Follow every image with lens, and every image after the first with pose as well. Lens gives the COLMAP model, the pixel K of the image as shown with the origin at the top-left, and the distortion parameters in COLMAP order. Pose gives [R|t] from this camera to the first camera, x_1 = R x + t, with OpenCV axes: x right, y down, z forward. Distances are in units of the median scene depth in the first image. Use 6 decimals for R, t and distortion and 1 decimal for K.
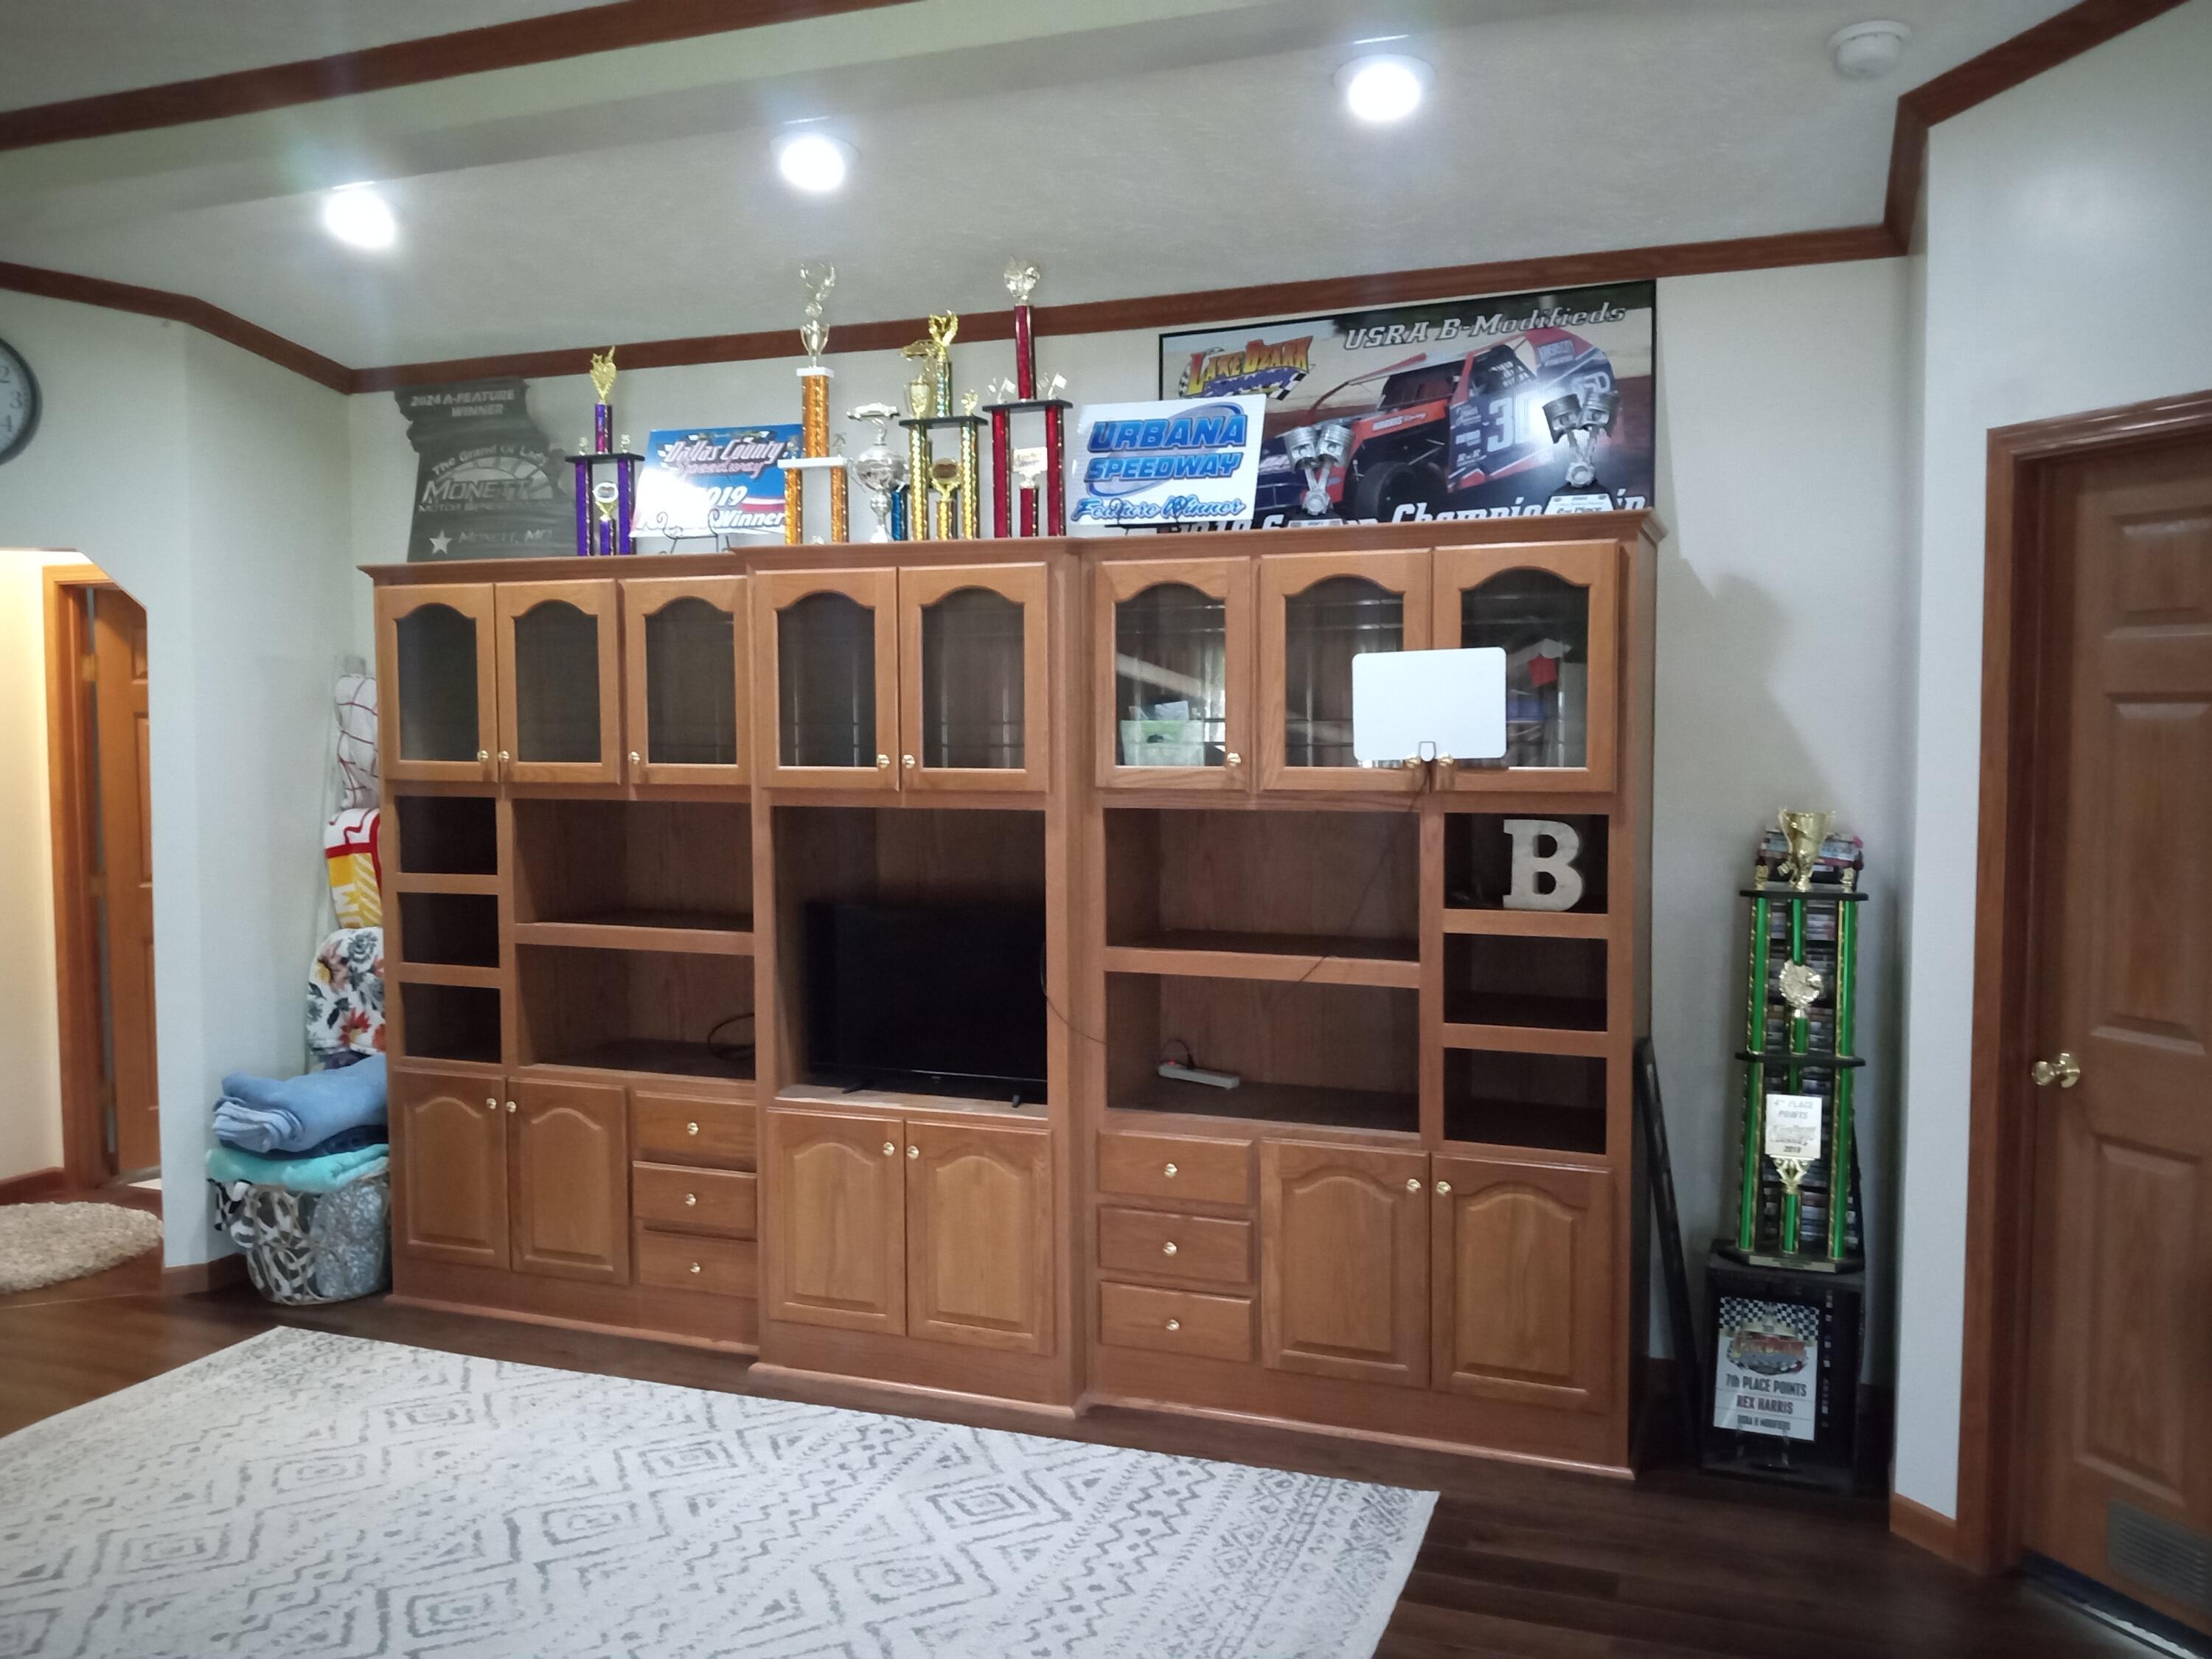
lens RADIAL K [[1781.7, 0, 1101.4], [0, 1781.7, 827.3], [0, 0, 1]] dist [0.030599, -0.077610]
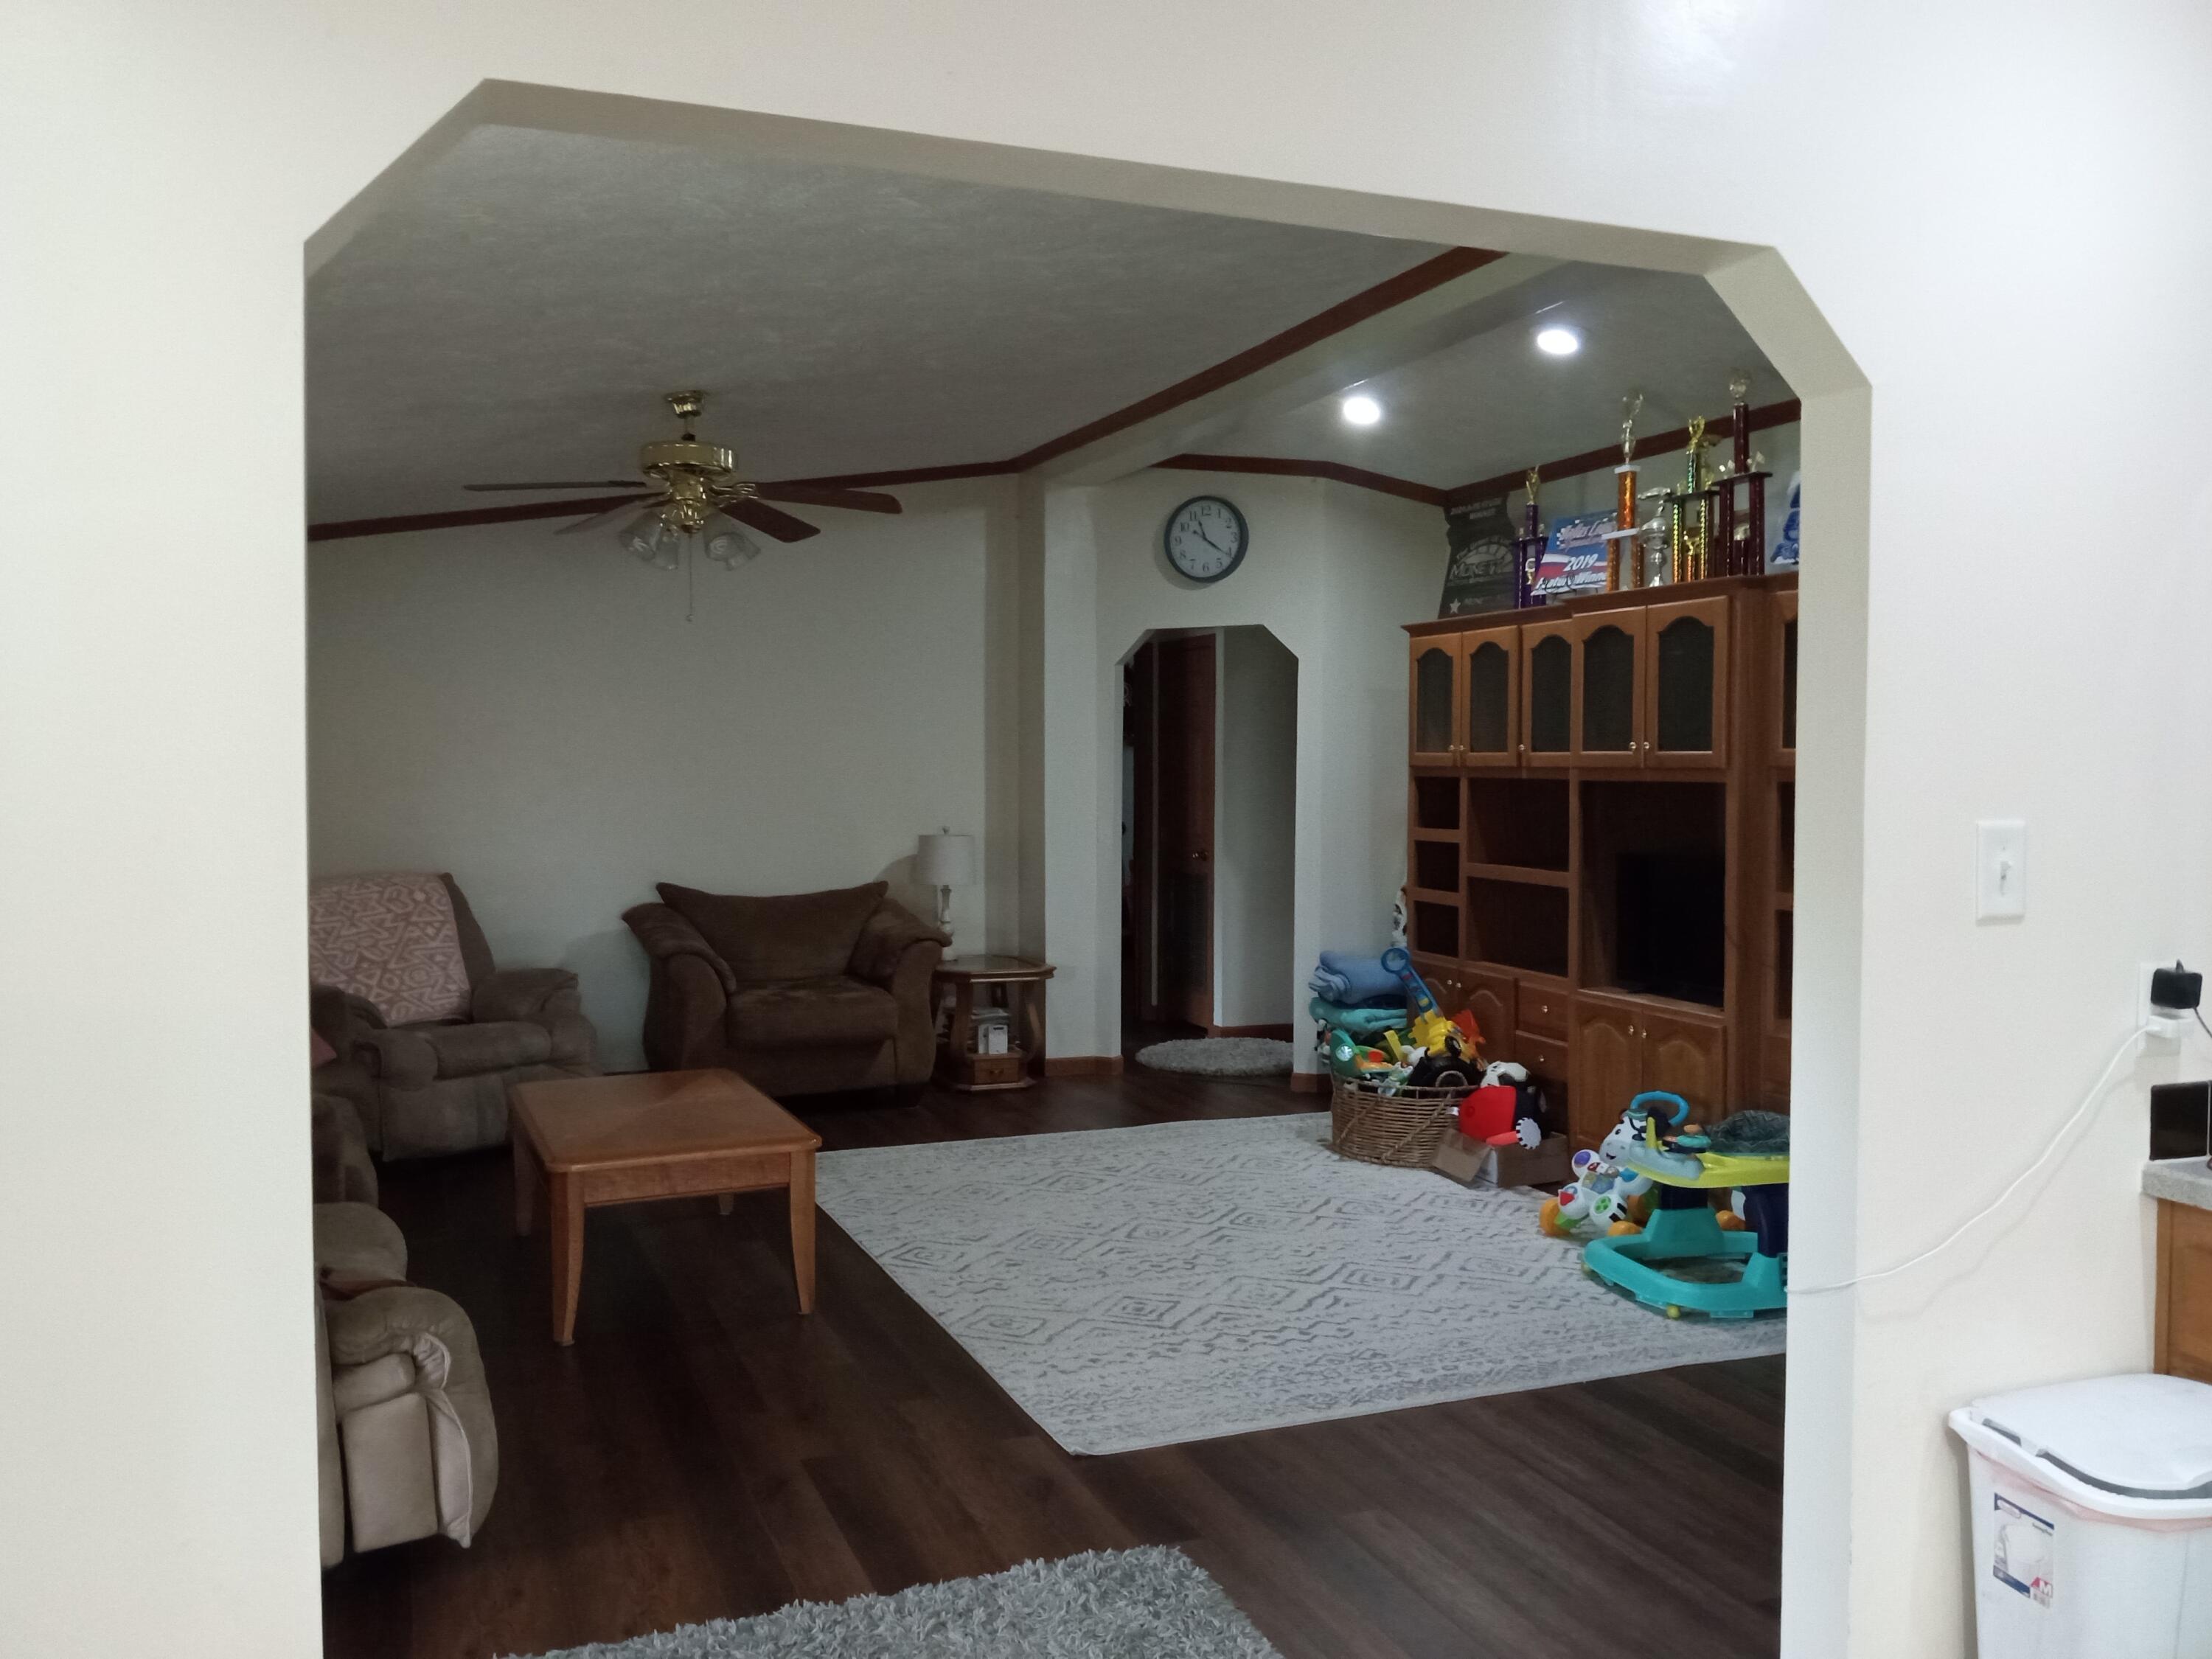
lens RADIAL K [[1724.0, 0, 1076.9], [0, 1724.0, 843.8], [0, 0, 1]] dist [0.030992, -0.001716]
pose [[0.665946, 0.041288, -0.744857, 0.530476], [-0.051812, 0.998616, 0.009031, 0.043321], [0.744199, 0.032578, 0.667163, -0.193775]]
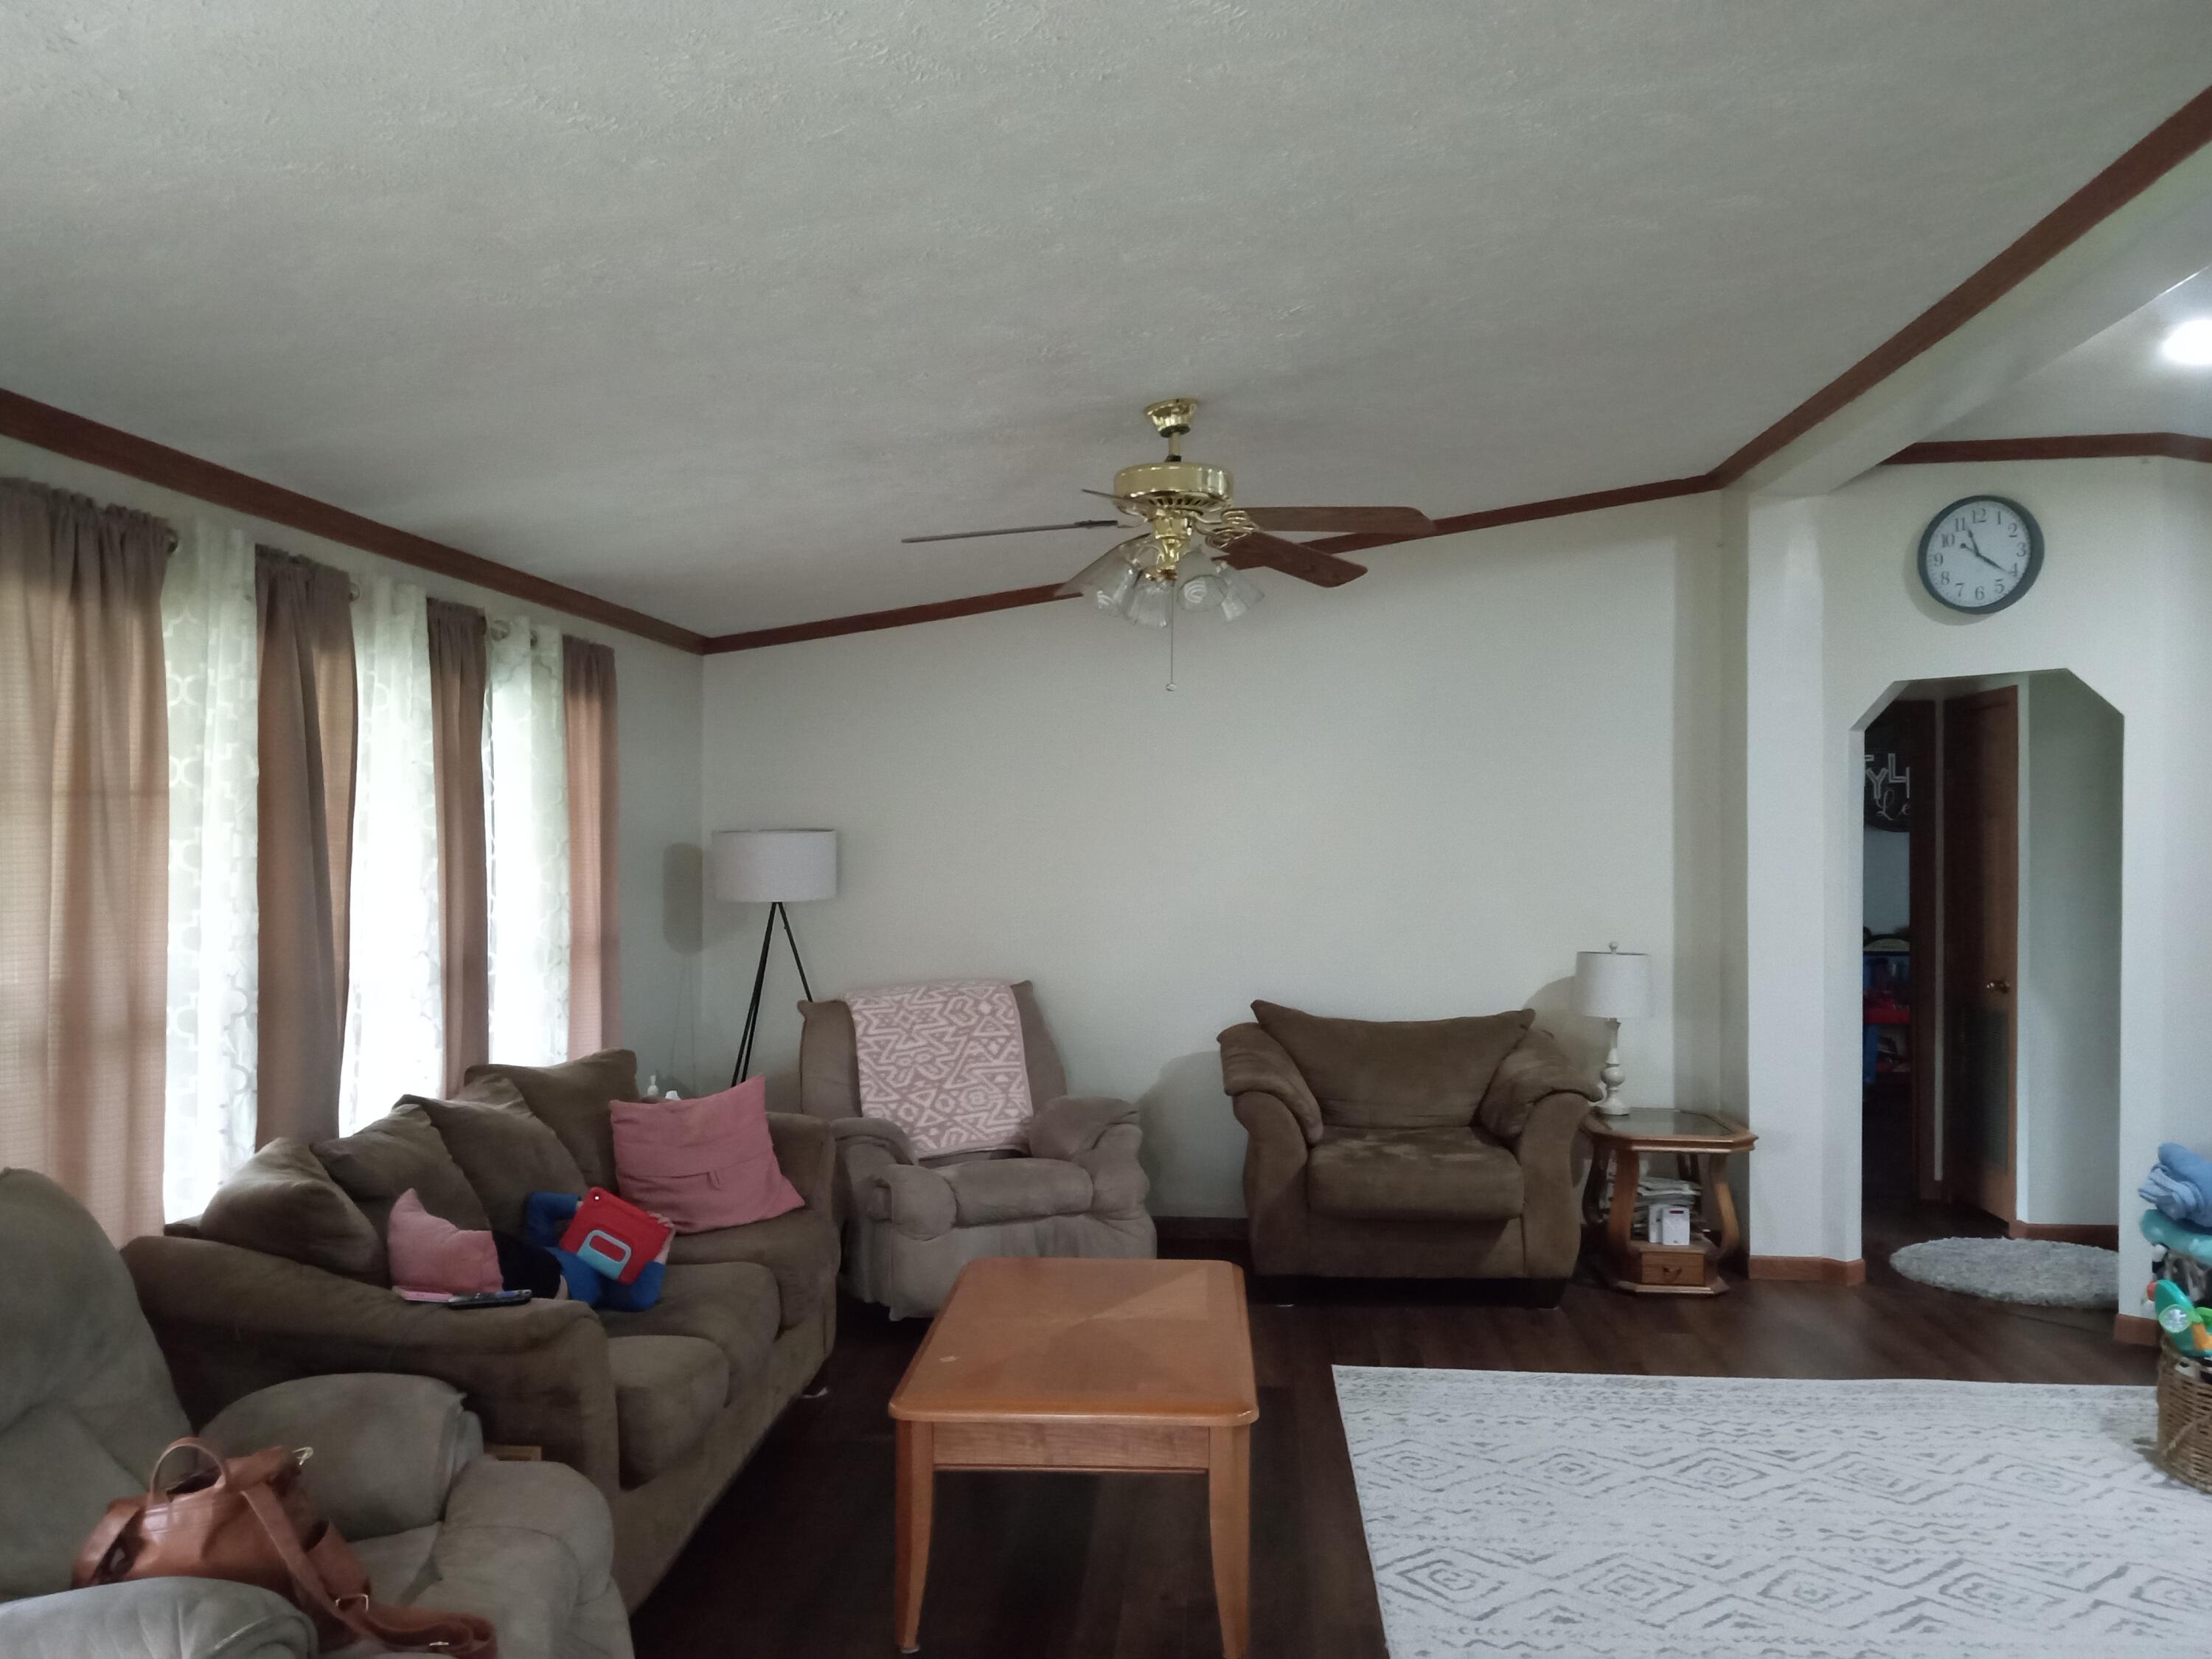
lens RADIAL K [[1781.7, 0, 1101.4], [0, 1781.7, 827.3], [0, 0, 1]] dist [0.030599, -0.077610]
pose [[0.281507, 0.002717, -0.959555, 0.382567], [-0.065672, 0.997706, -0.016441, 0.008331], [0.957309, 0.067644, 0.281039, 0.079386]]
